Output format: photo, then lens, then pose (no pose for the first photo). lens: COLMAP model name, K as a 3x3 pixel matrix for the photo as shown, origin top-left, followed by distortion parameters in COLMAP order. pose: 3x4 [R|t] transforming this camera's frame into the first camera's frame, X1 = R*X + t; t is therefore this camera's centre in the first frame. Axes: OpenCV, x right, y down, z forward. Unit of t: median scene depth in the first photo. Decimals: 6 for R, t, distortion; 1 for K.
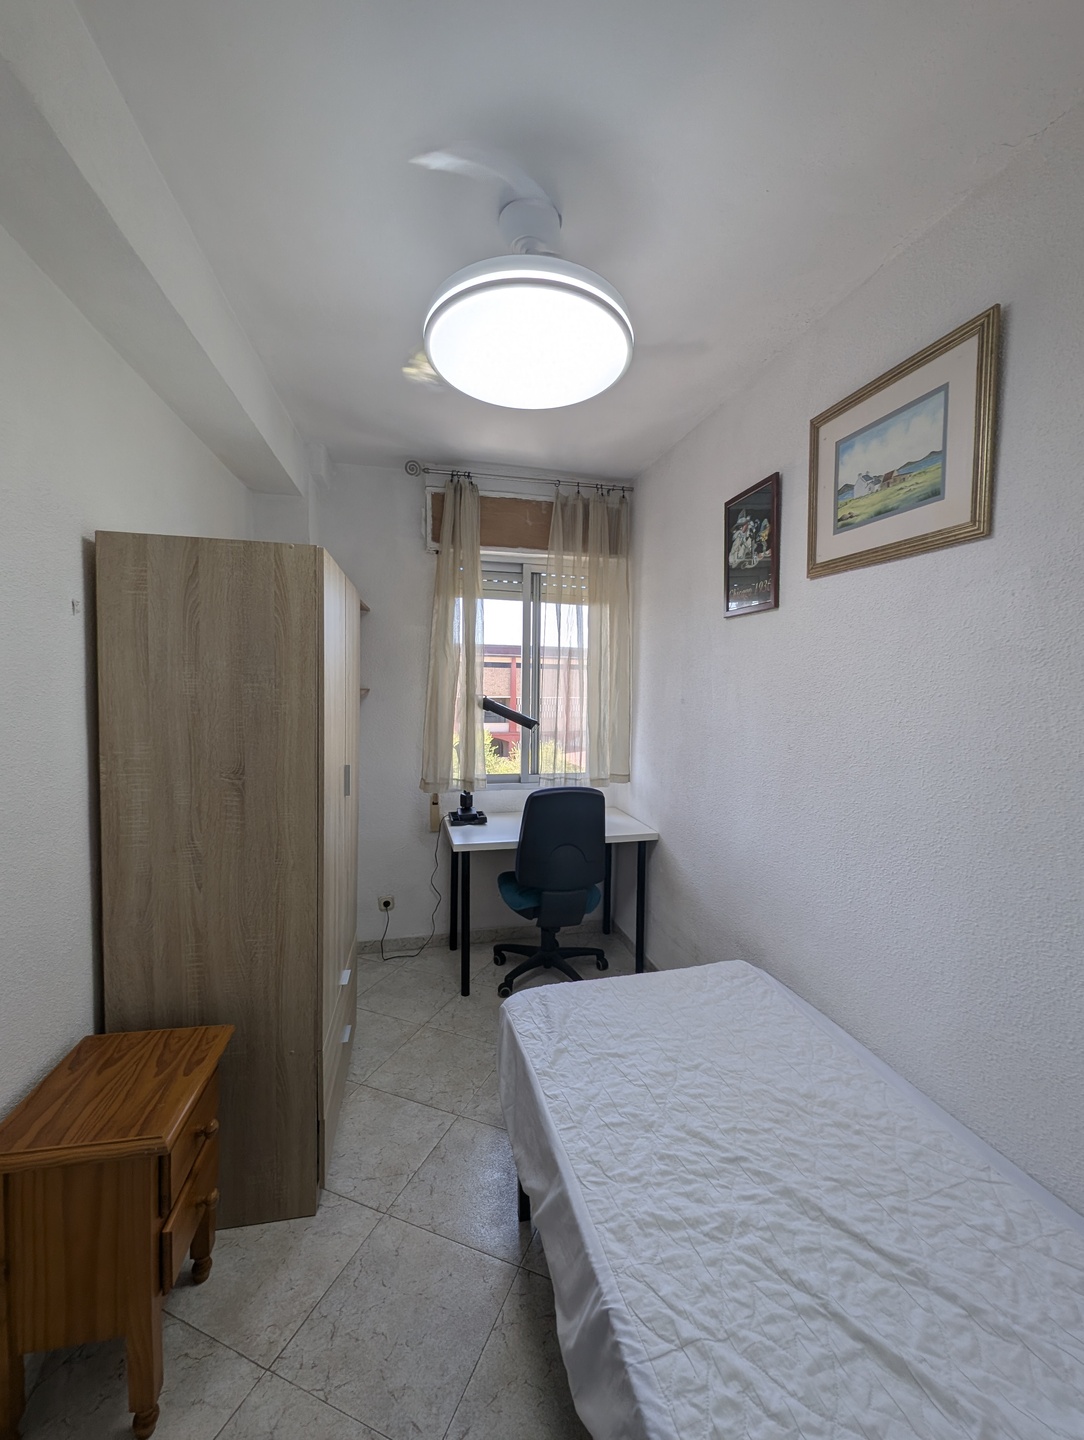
lens RADIAL K [[597.7, 0, 534.1], [0, 597.7, 712.6], [0, 0, 1]] dist [0.001530, -0.000099]
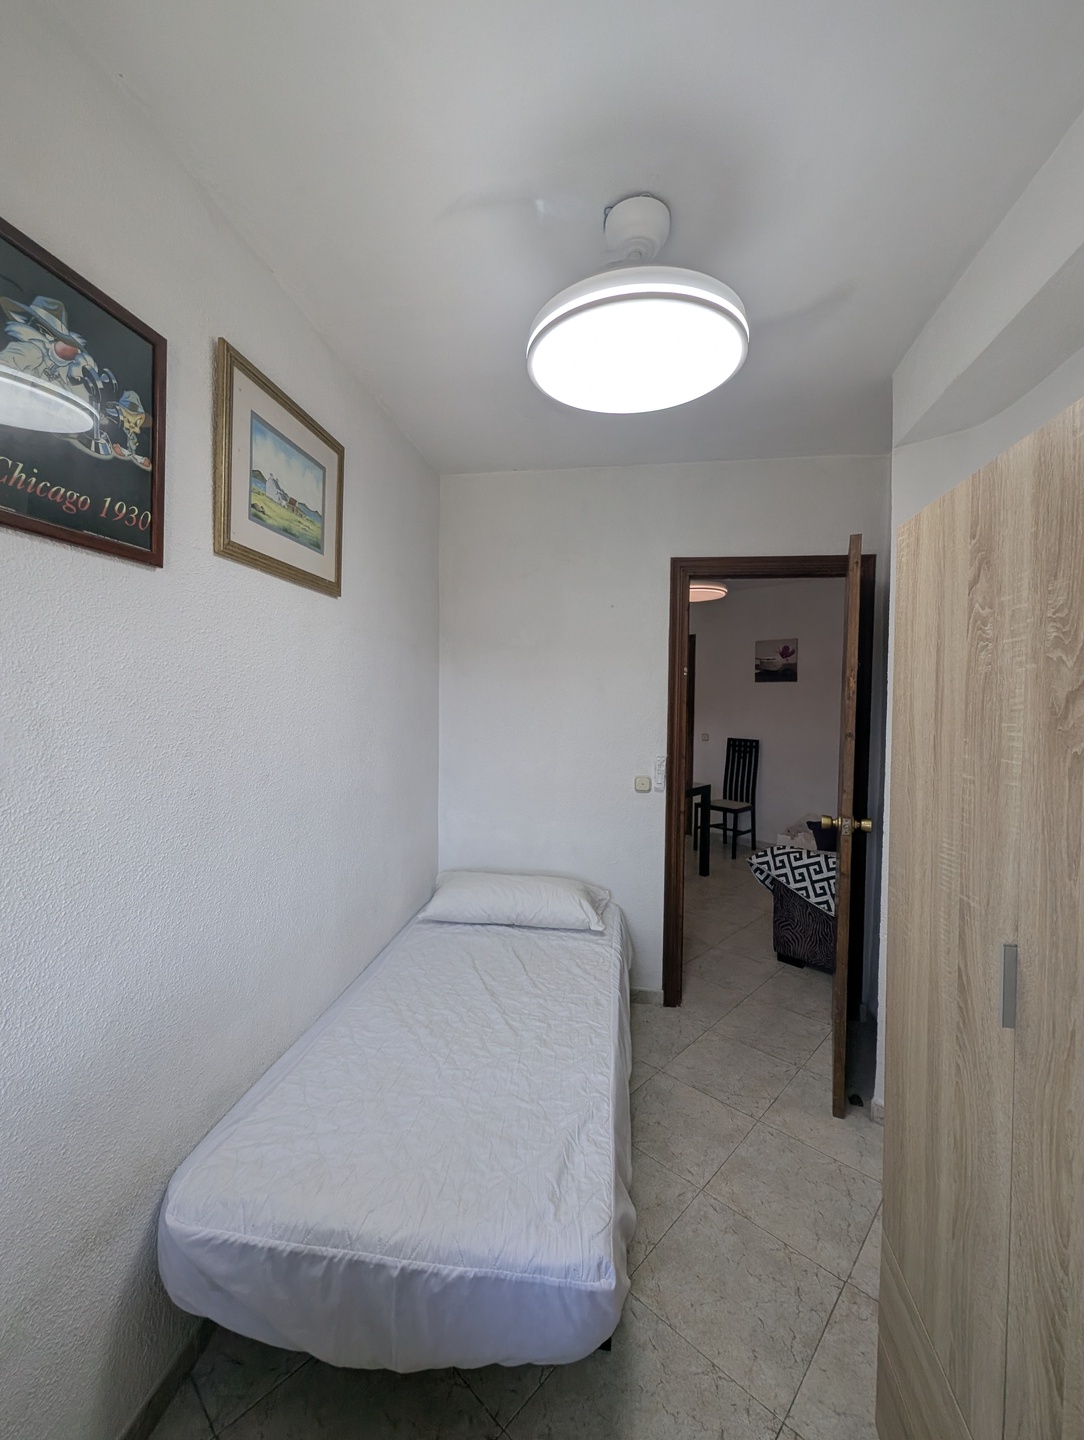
lens RADIAL K [[597.7, 0, 542.9], [0, 597.7, 715.2], [0, 0, 1]] dist [0.001530, -0.000099]
pose [[-0.935007, -0.036243, 0.352773, -0.193213], [-0.008134, 0.996694, 0.080838, -0.095873], [-0.354537, 0.072715, -0.932210, 1.681630]]
